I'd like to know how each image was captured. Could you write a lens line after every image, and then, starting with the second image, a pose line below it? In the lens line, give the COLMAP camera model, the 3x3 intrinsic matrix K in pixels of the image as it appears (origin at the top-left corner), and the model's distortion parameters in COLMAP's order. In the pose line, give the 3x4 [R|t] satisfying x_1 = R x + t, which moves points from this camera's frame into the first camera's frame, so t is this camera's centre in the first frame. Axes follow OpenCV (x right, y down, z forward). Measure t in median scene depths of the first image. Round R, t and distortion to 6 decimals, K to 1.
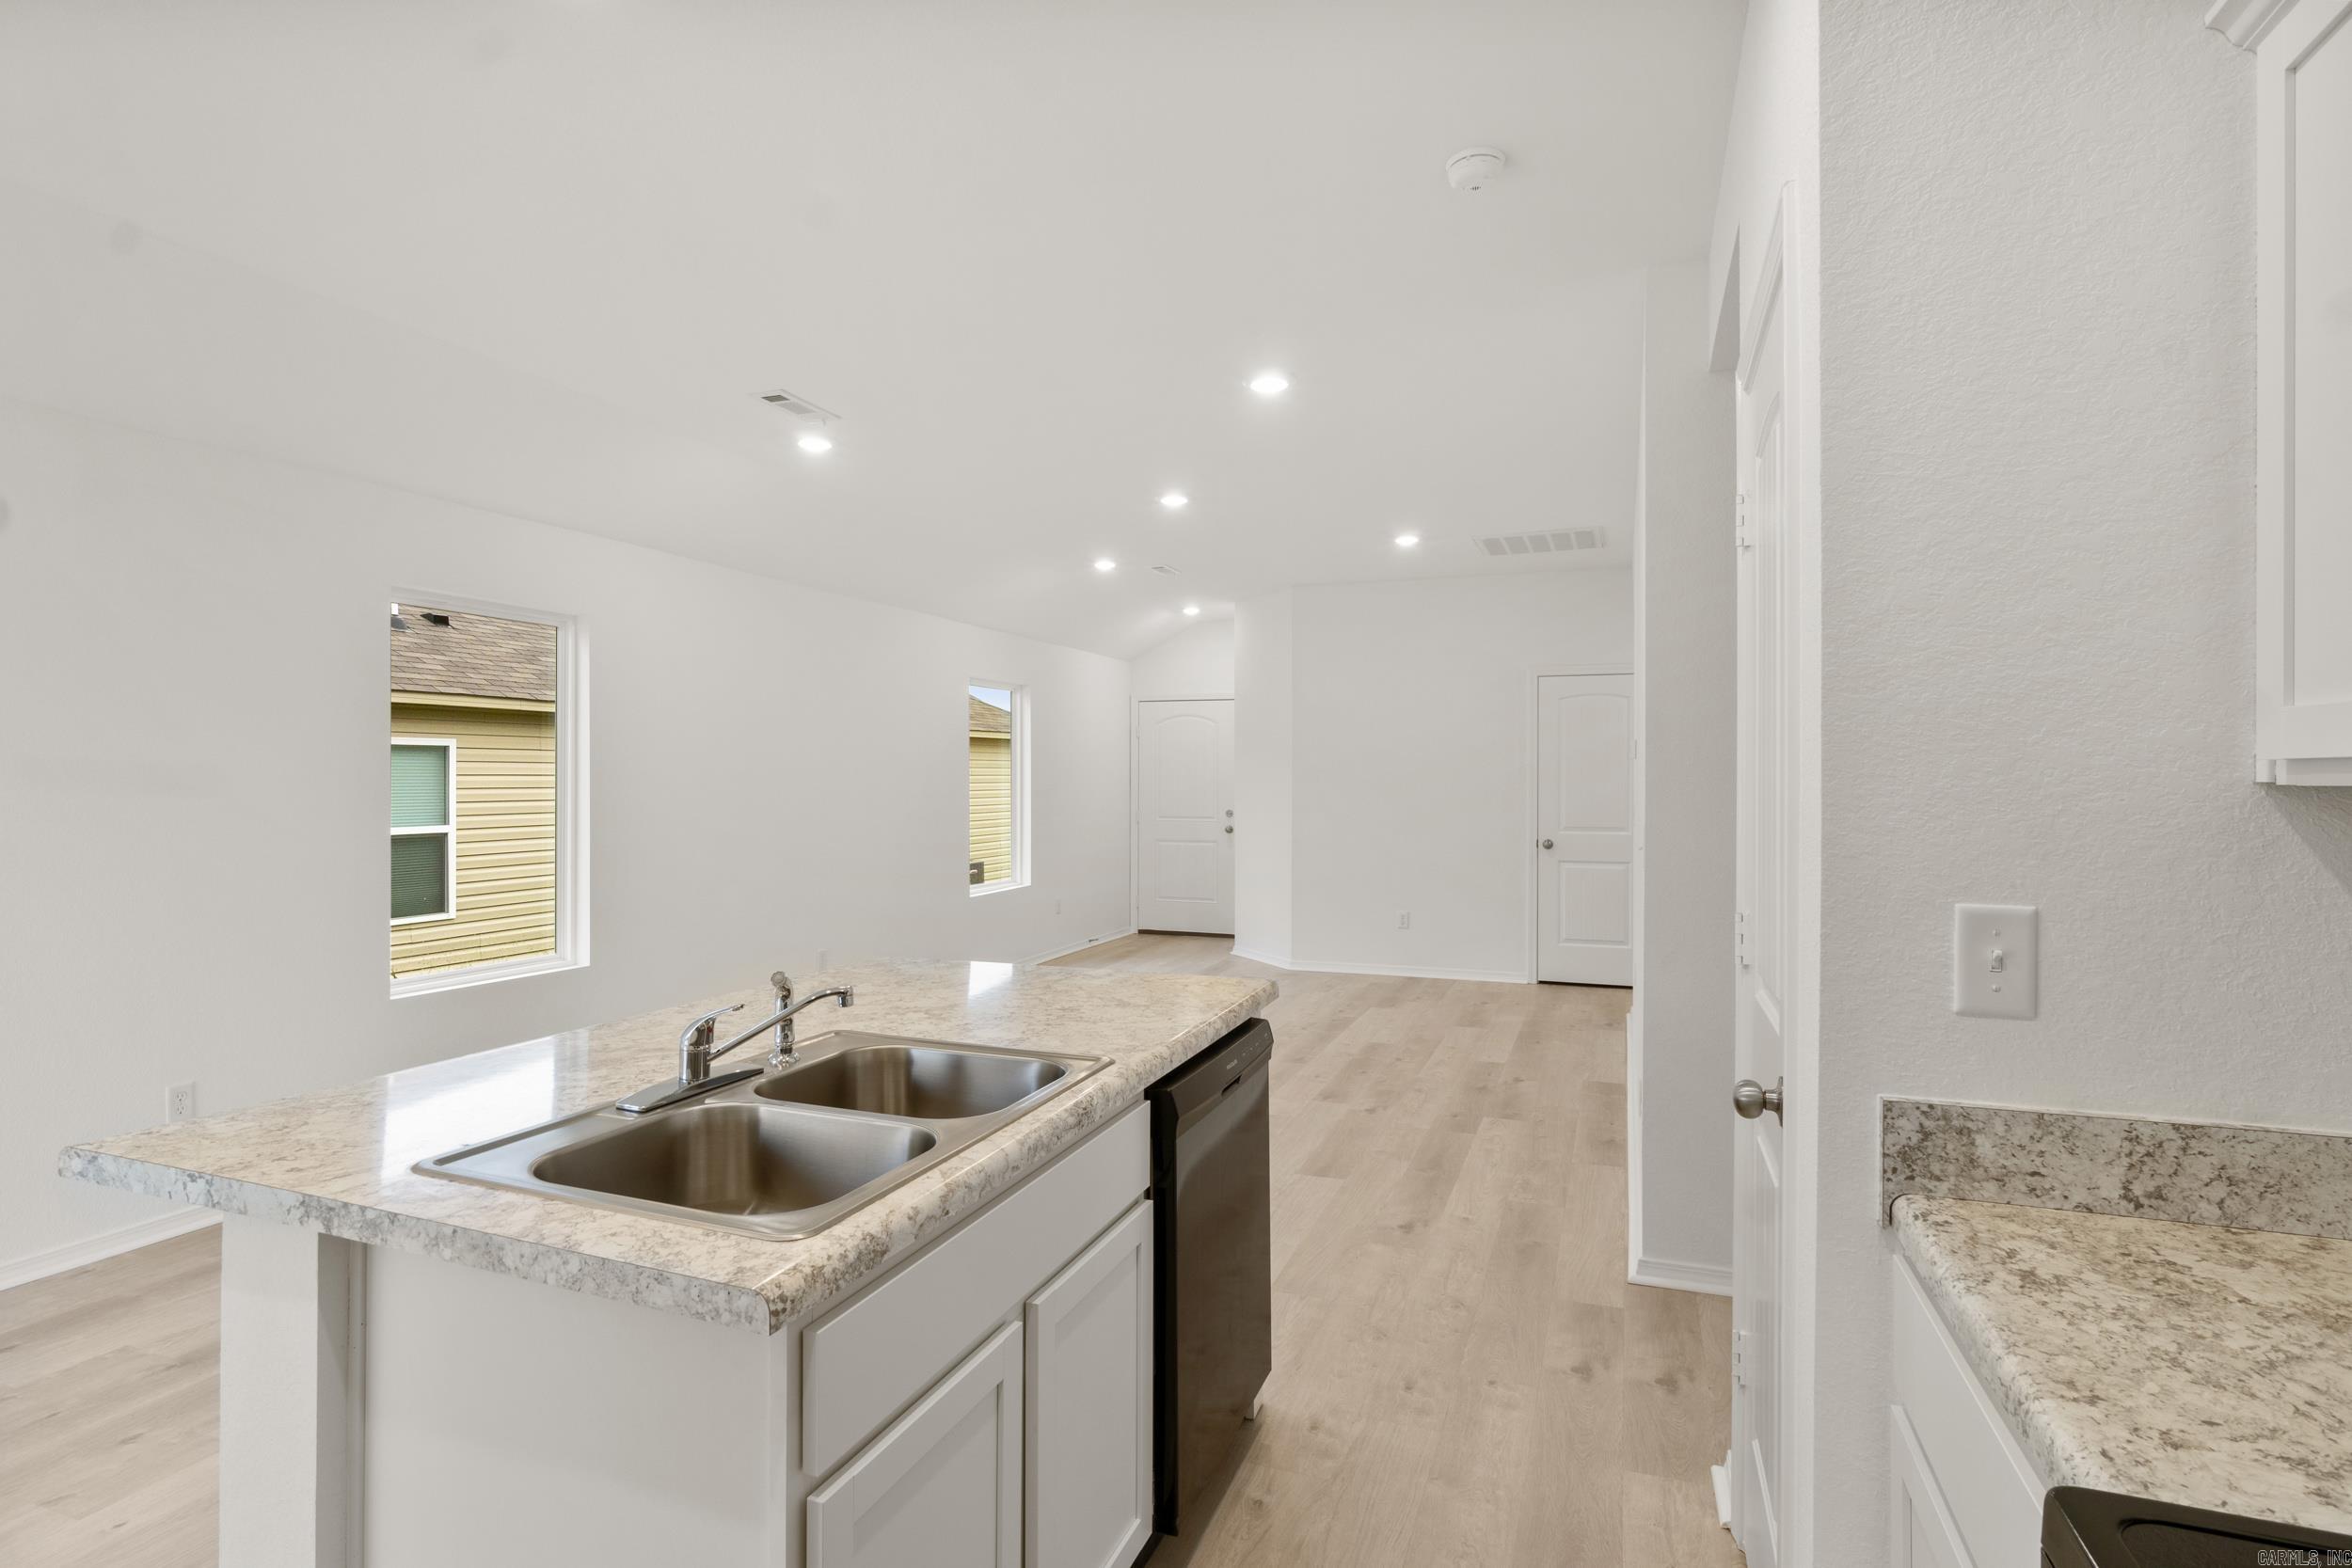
lens RADIAL K [[1197.0, 0, 1114.0], [0, 1197.0, 748.3], [0, 0, 1]] dist [-0.003247, 0.003618]
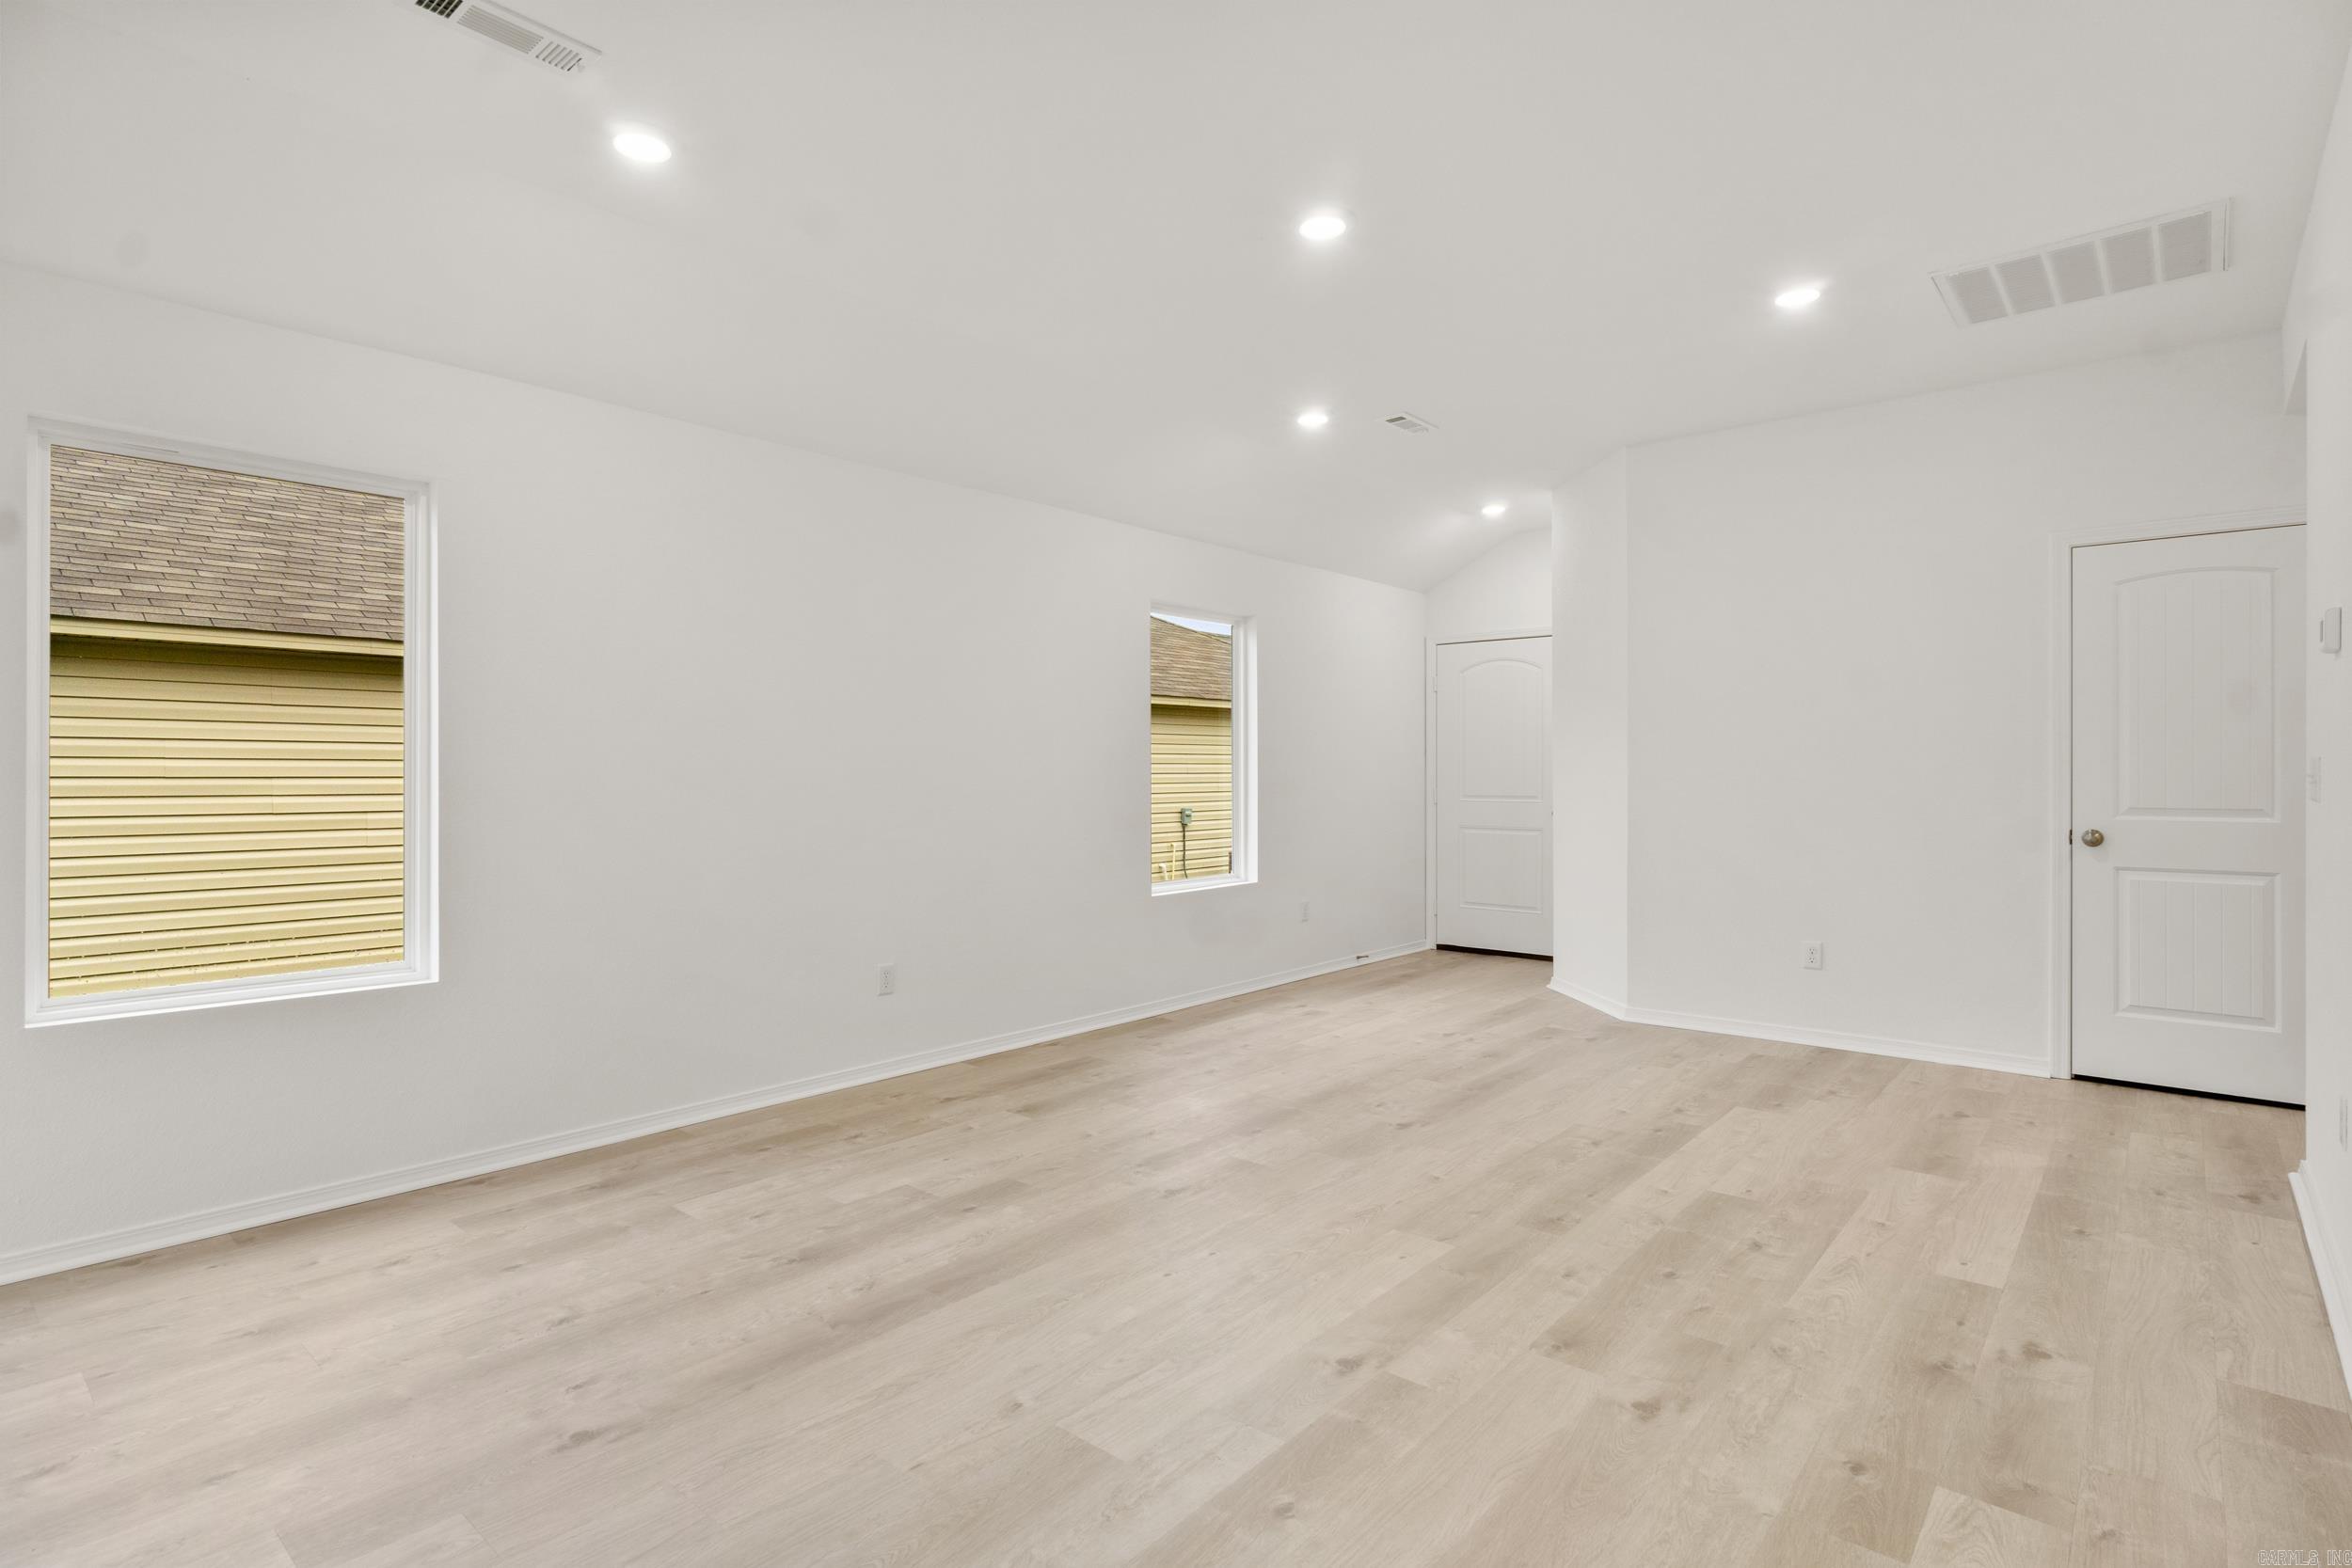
lens RADIAL K [[1197.0, 0, 1118.6], [0, 1197.0, 738.4], [0, 0, 1]] dist [-0.003247, 0.003618]
pose [[0.947891, -0.003640, -0.318574, 0.105490], [0.003883, 0.999992, 0.000129, 0.030123], [0.318571, -0.001359, 0.947898, 0.315047]]
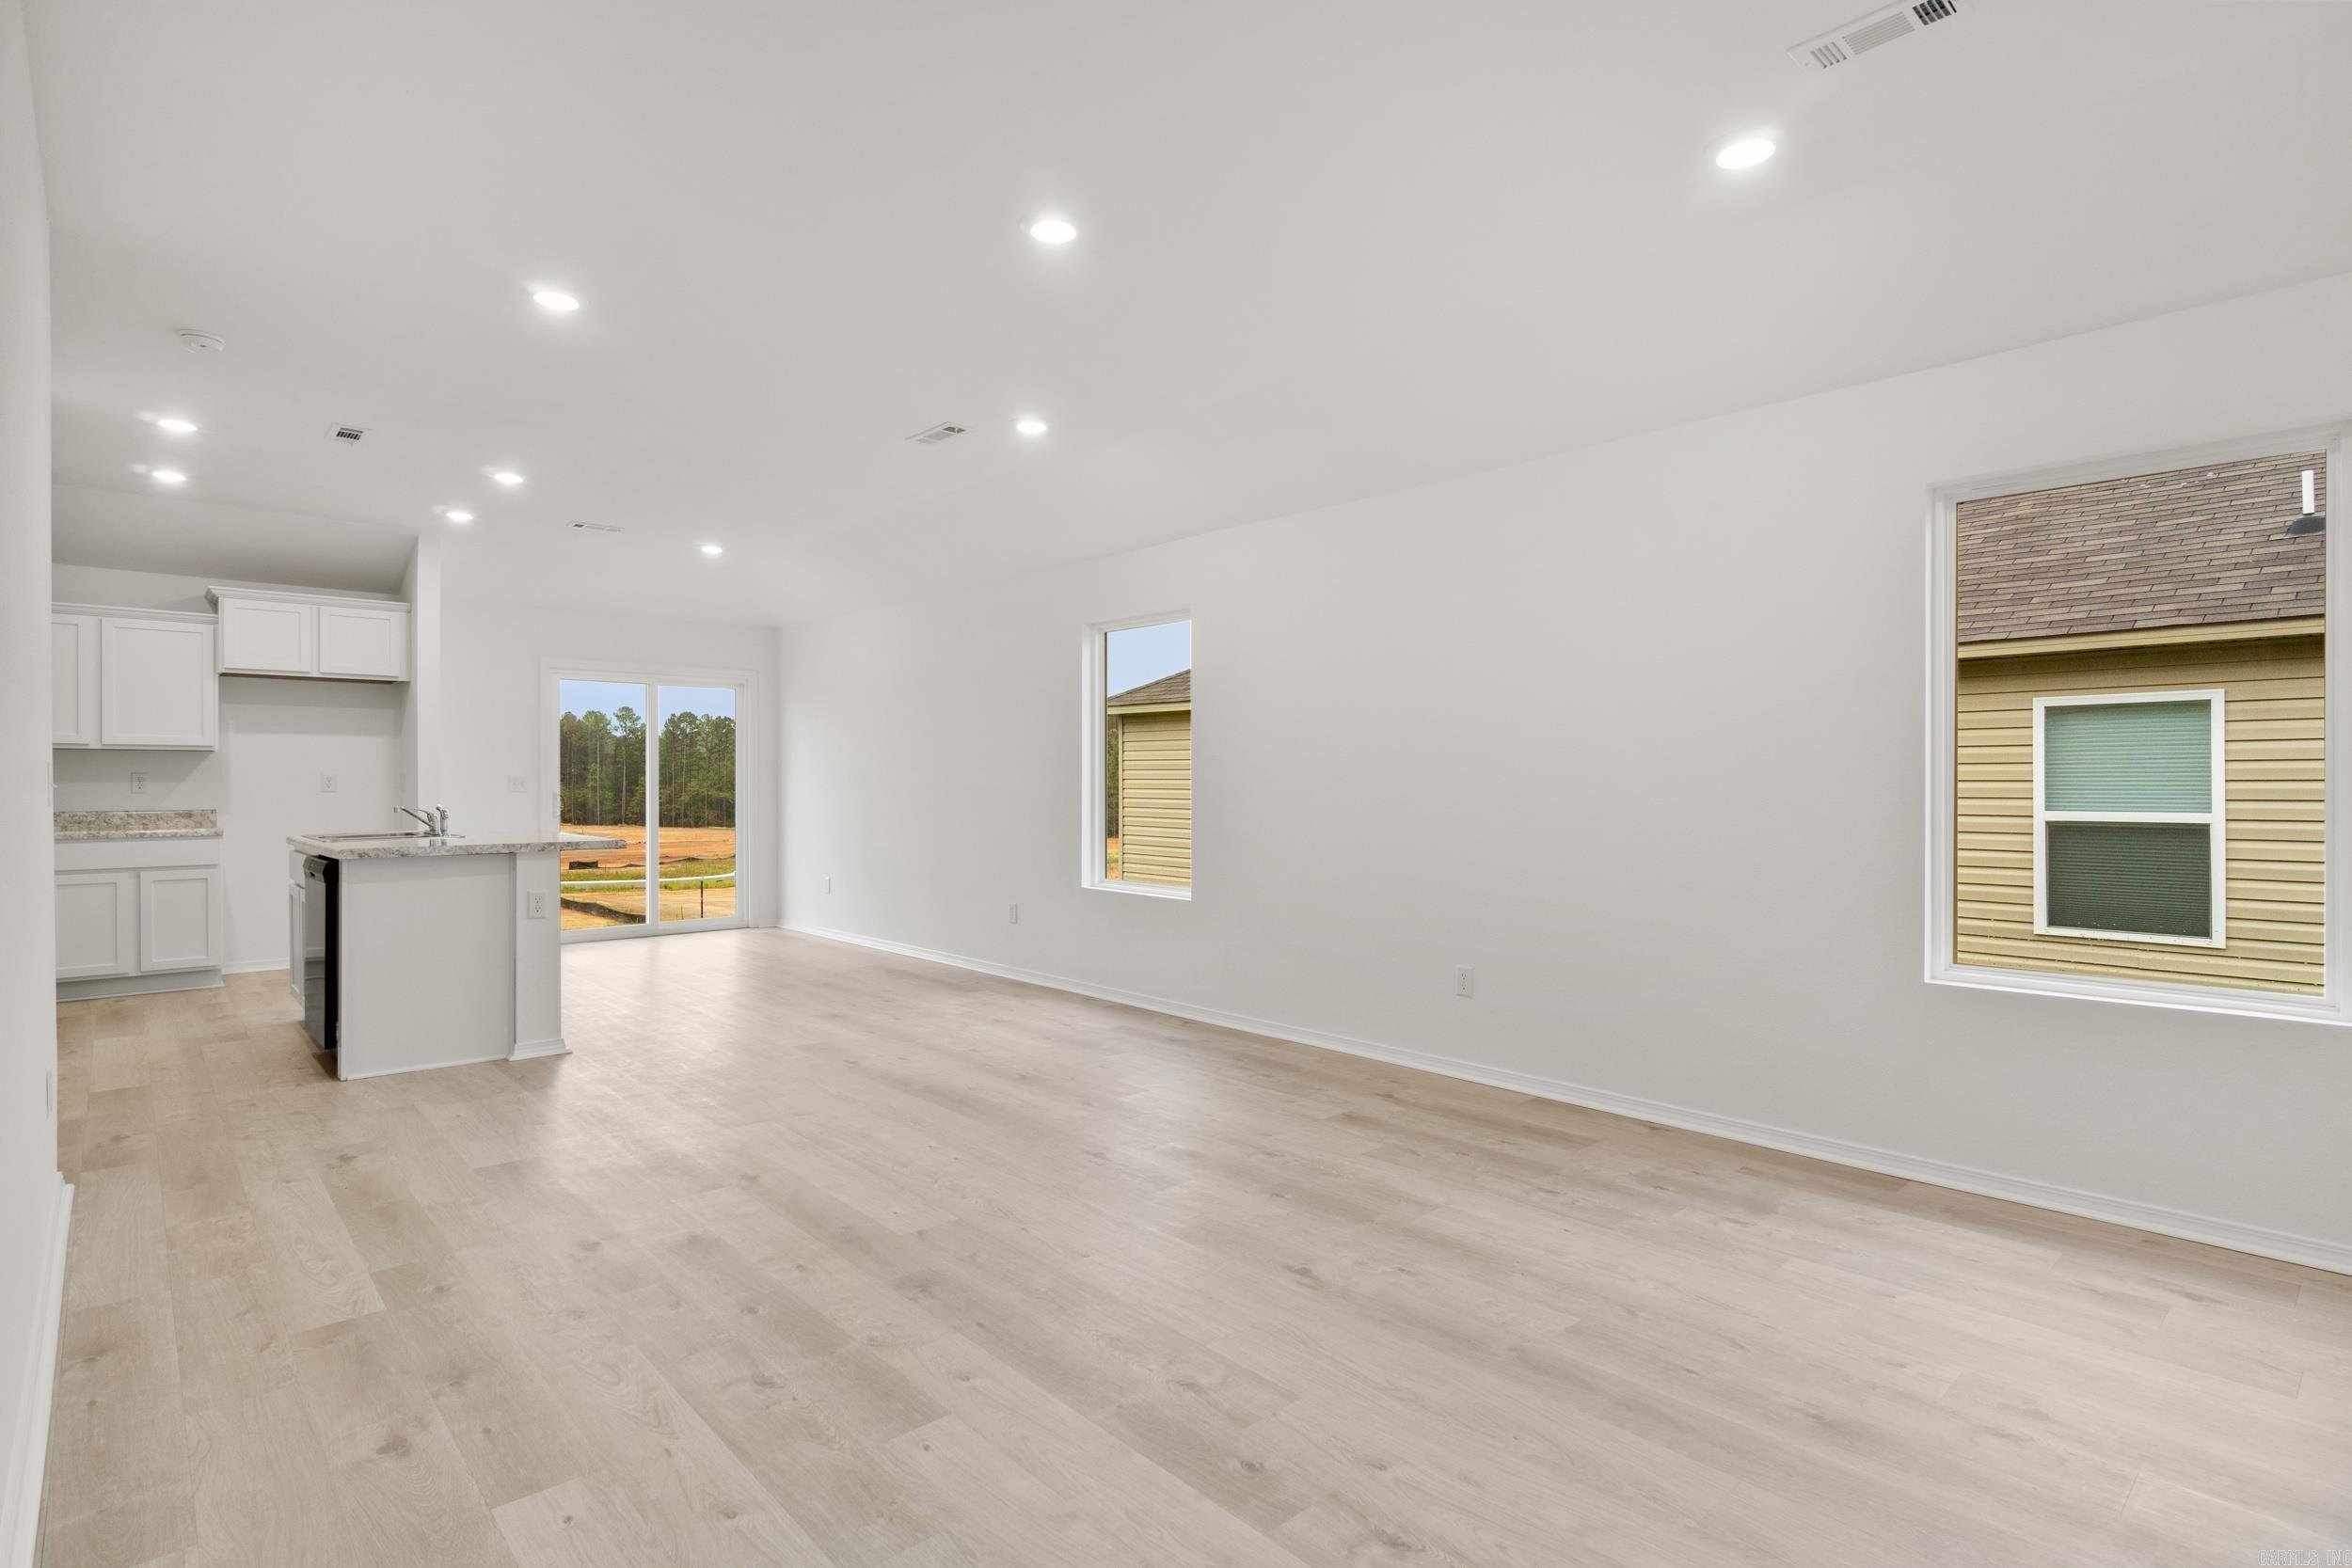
lens RADIAL K [[1153.8, 0, 1178.8], [0, 1153.8, 783.1], [0, 0, 1]] dist [0.001188, -0.001931]
pose [[-0.413002, 0.011319, -0.910660, 0.715090], [0.031324, 0.999508, -0.001782, 0.064934], [0.910191, -0.029262, -0.413154, 1.674101]]
